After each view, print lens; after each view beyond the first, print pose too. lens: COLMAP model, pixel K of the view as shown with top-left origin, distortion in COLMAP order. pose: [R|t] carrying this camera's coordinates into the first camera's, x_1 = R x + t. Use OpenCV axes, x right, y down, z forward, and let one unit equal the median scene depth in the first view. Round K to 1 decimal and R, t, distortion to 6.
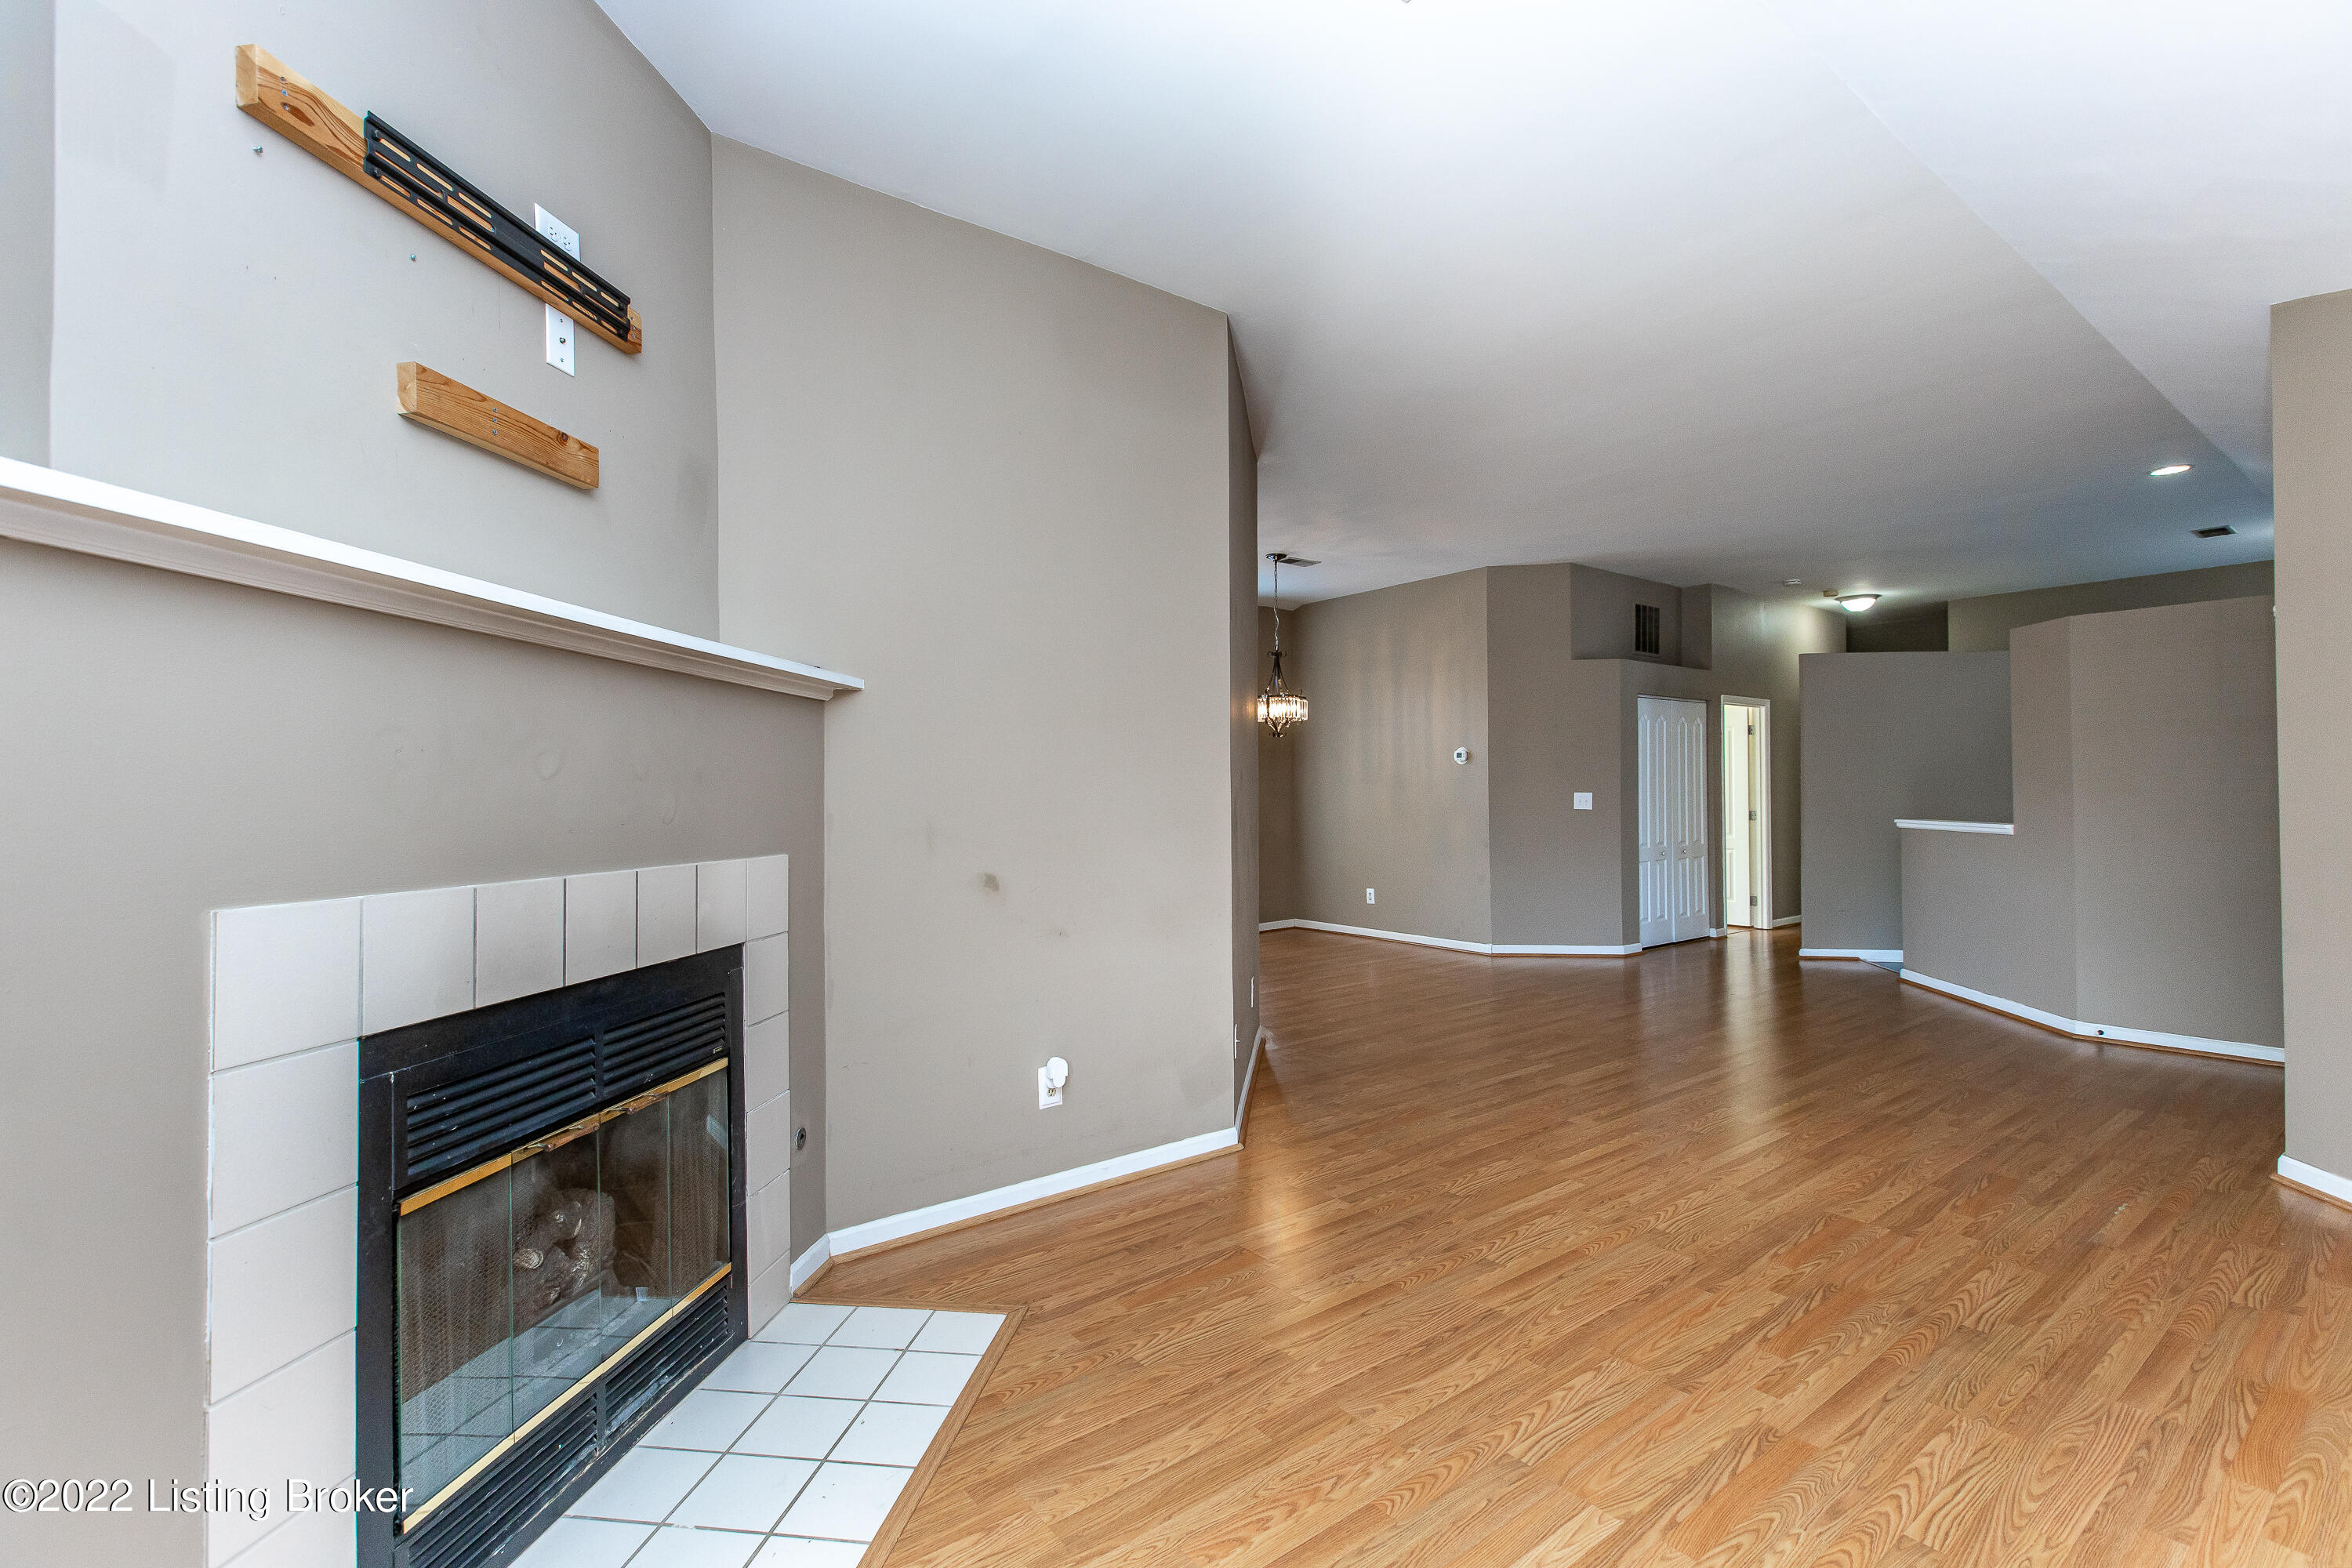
lens RADIAL K [[1054.4, 0, 1186.5], [0, 1054.4, 788.4], [0, 0, 1]] dist [0.005194, 0.000052]
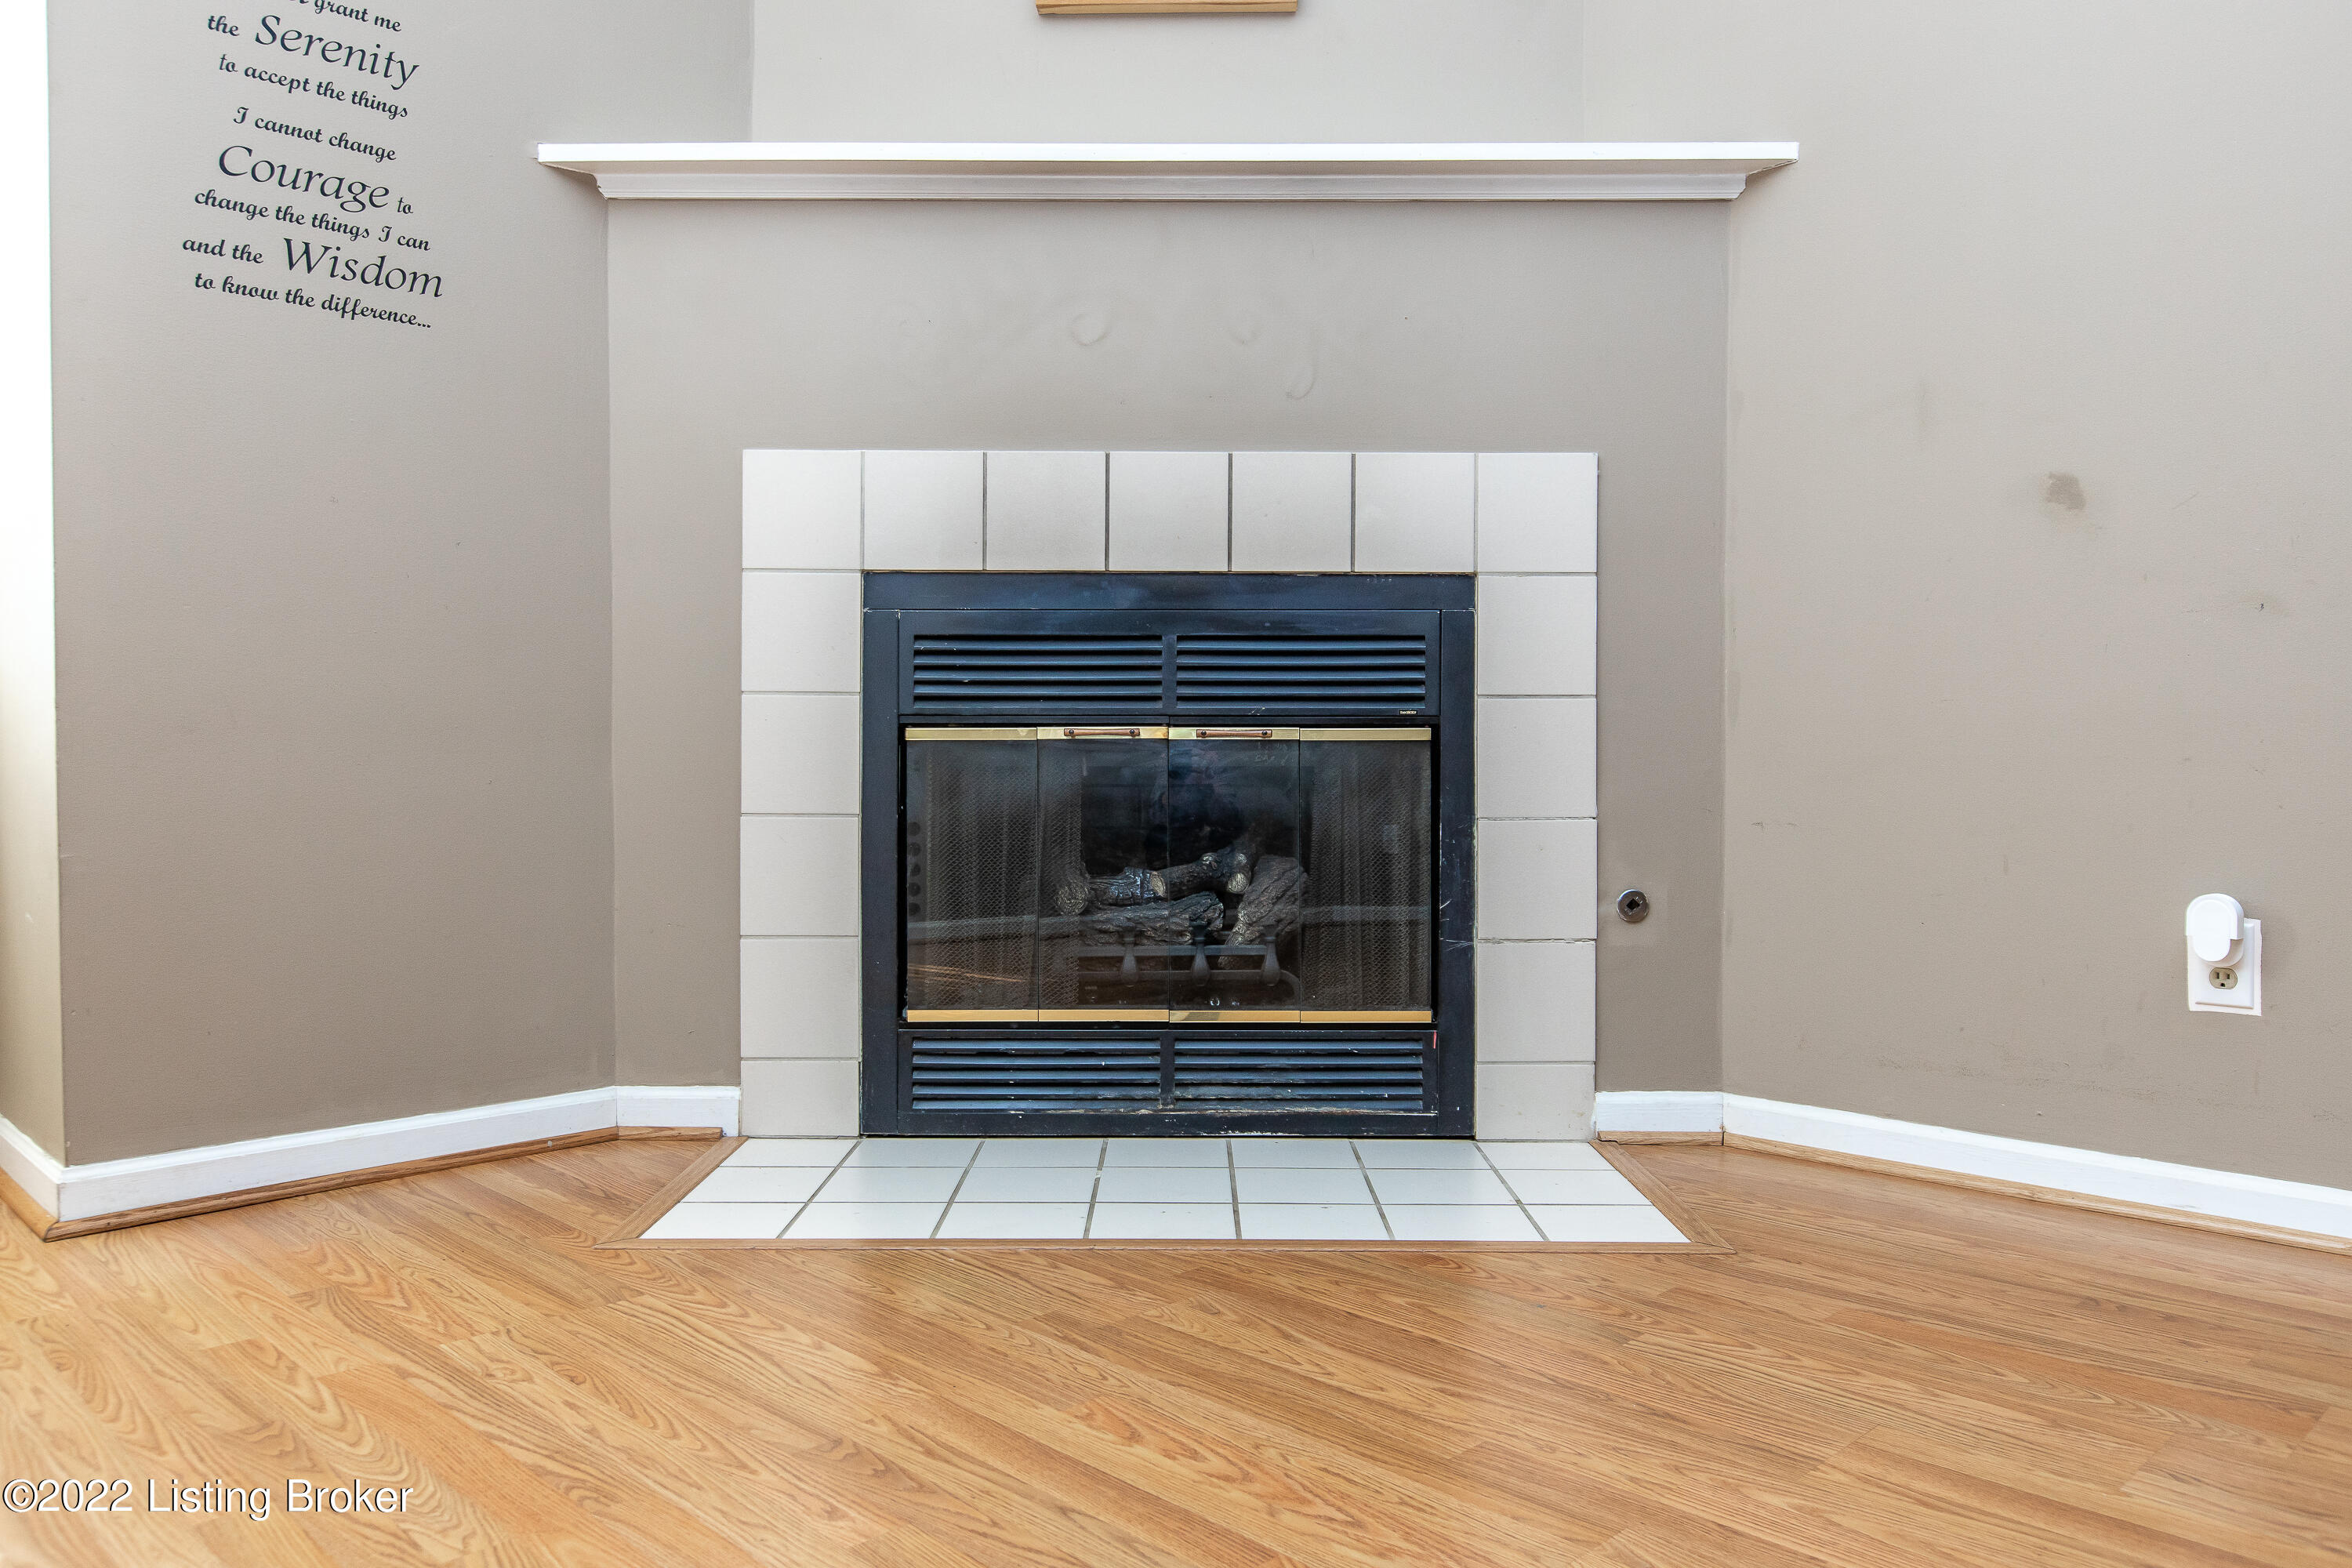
lens RADIAL K [[1709.1, 0, 1173.8], [0, 1709.1, 793.9], [0, 0, 1]] dist [0.004008, -0.001636]
pose [[0.107024, 0.029342, -0.993823, 0.833402], [0.007313, 0.999514, 0.030298, 0.311037], [0.994230, -0.010510, 0.106757, 0.829583]]
